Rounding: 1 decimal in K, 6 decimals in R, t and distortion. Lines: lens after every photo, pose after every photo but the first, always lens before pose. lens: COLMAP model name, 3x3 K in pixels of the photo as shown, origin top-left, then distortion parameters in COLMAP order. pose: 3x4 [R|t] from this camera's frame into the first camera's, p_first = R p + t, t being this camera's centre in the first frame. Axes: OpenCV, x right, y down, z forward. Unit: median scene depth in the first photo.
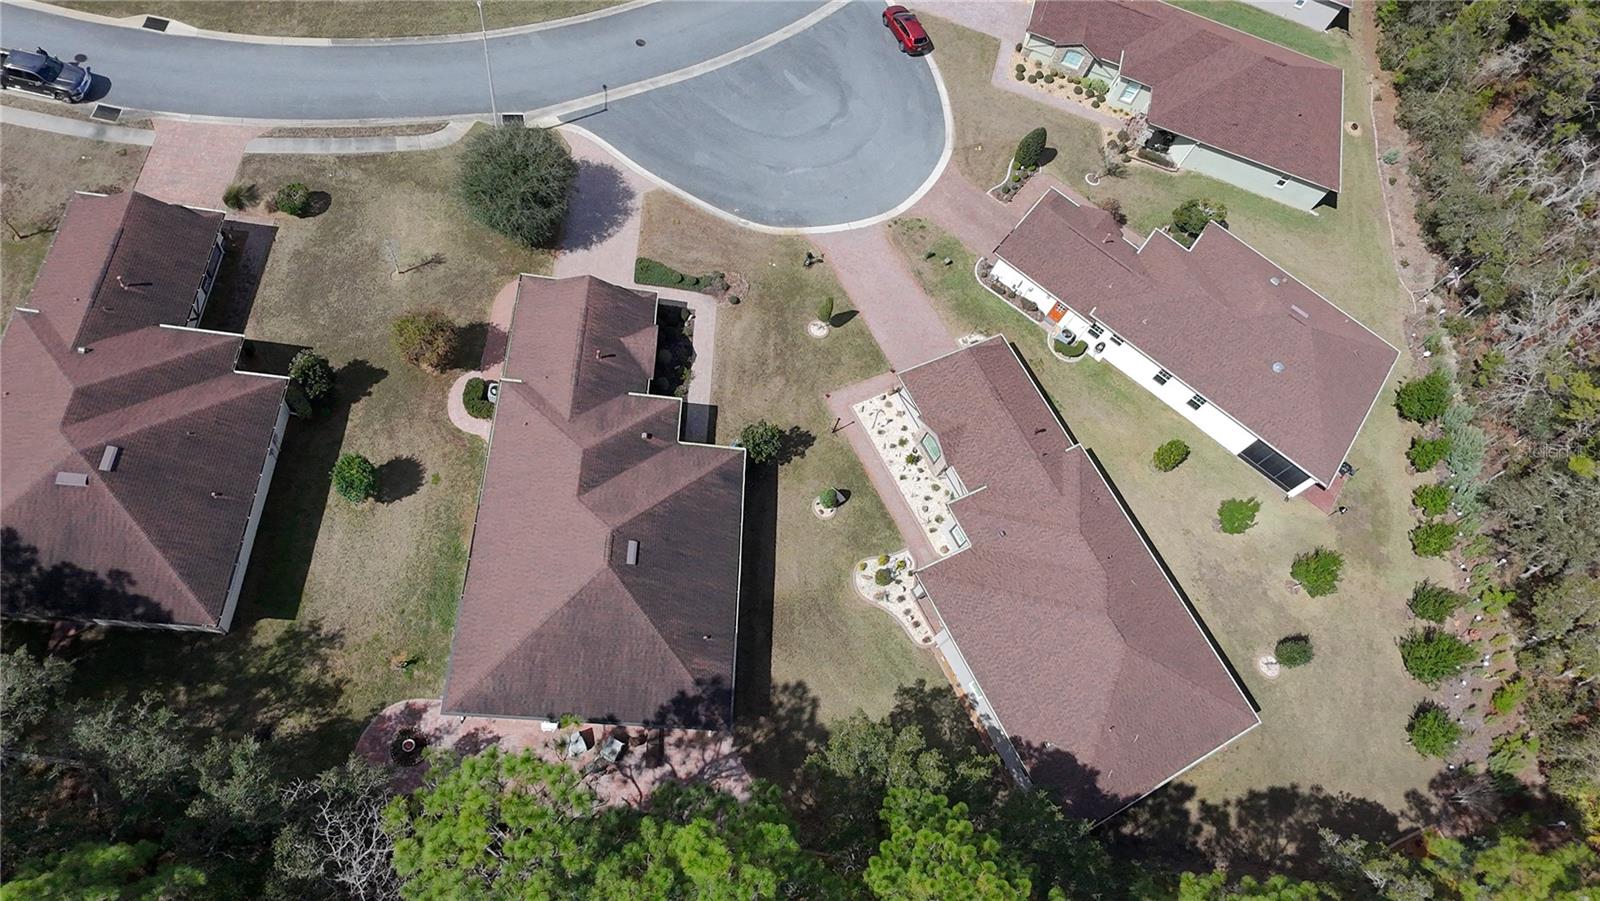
lens RADIAL K [[1029.9, 0, 800.0], [0, 1029.9, 450.5], [0, 0, 1]] dist [0.006292, 0.001845]
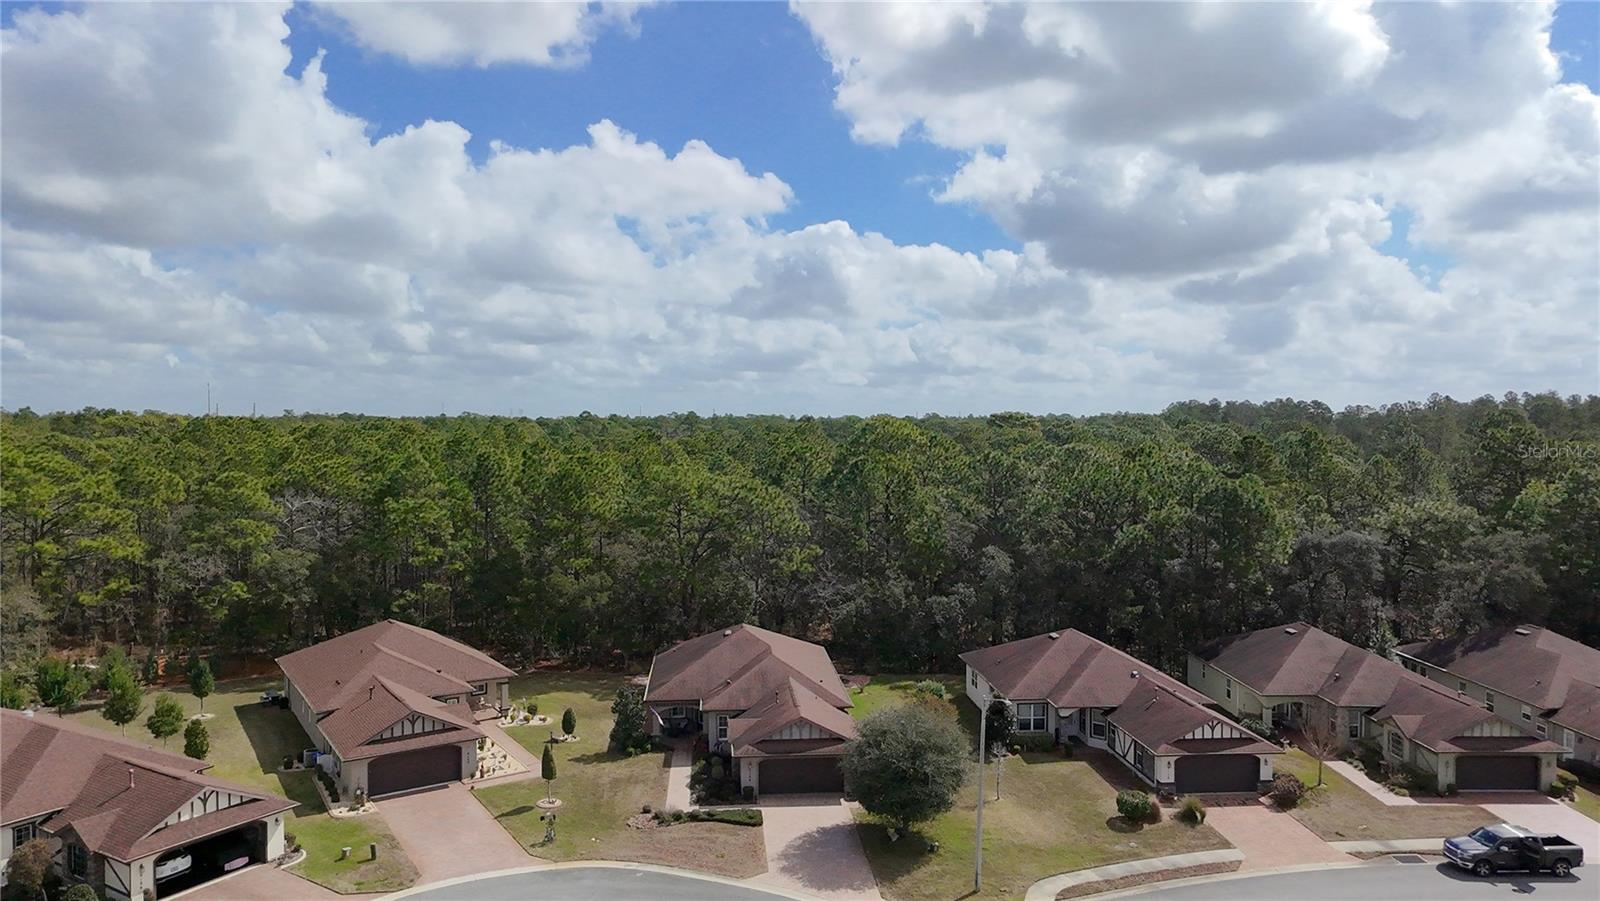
lens RADIAL K [[1029.9, 0, 800.0], [0, 1029.9, 450.5], [0, 0, 1]] dist [0.006292, 0.001845]
pose [[-0.975016, -0.192771, -0.110380, -0.037143], [-0.183052, 0.415758, 0.890863, -1.108409], [-0.125841, 0.888811, -0.440658, 1.131361]]
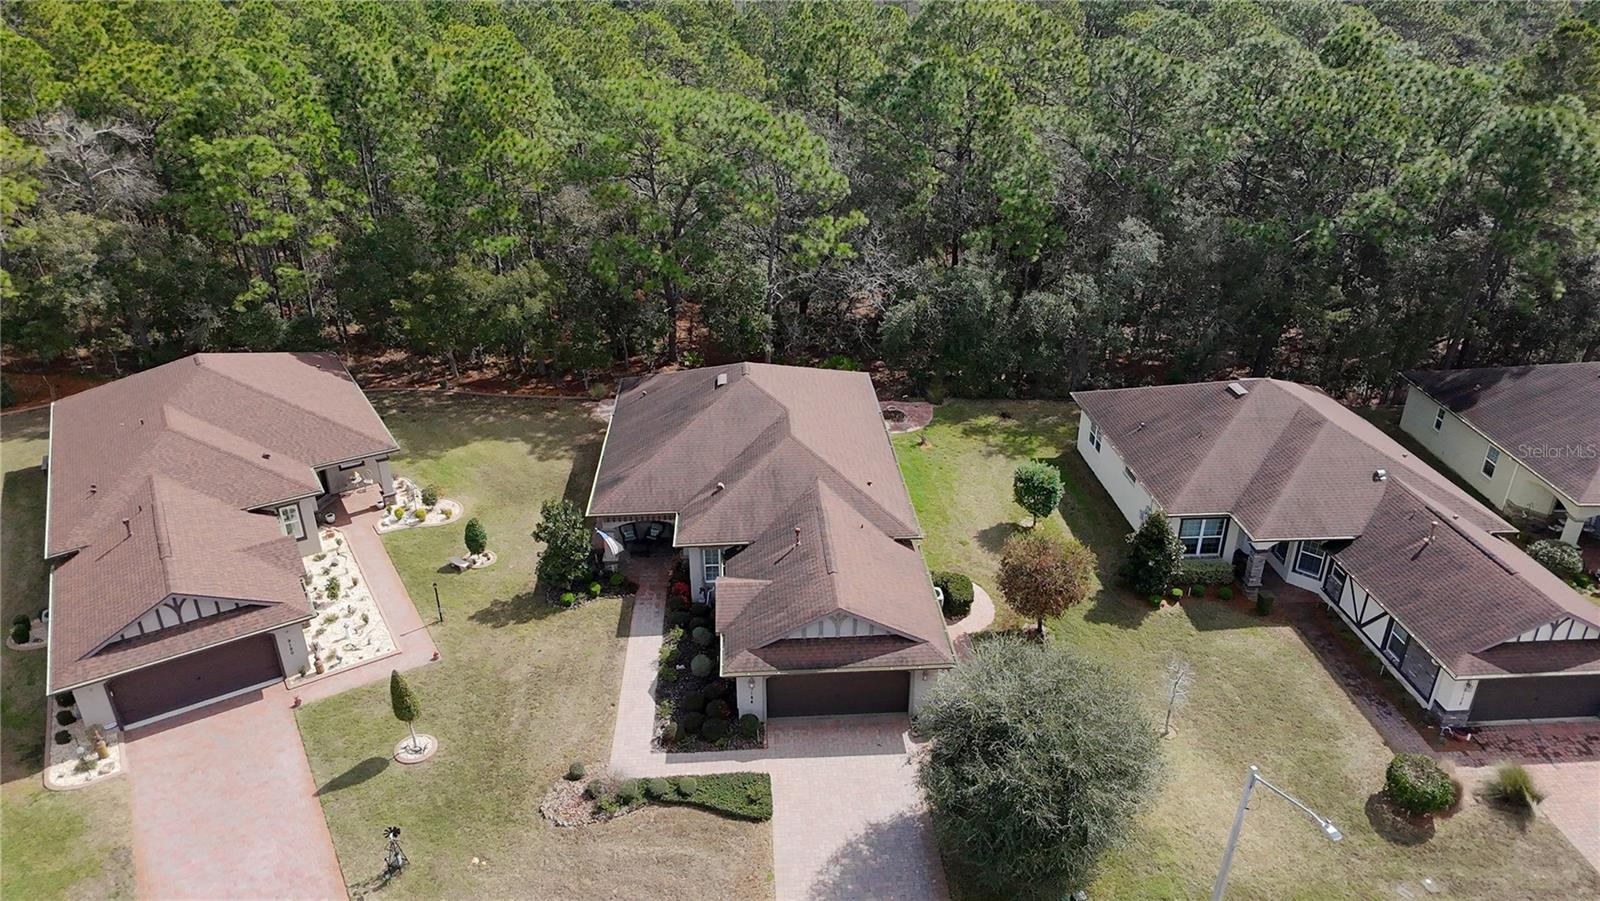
lens RADIAL K [[1029.9, 0, 800.0], [0, 1029.9, 450.5], [0, 0, 1]] dist [0.006292, 0.001845]
pose [[-0.978041, -0.138075, -0.156112, -0.073470], [-0.159389, 0.012933, 0.987131, -0.696429], [-0.134279, 0.990337, -0.034656, 0.868874]]
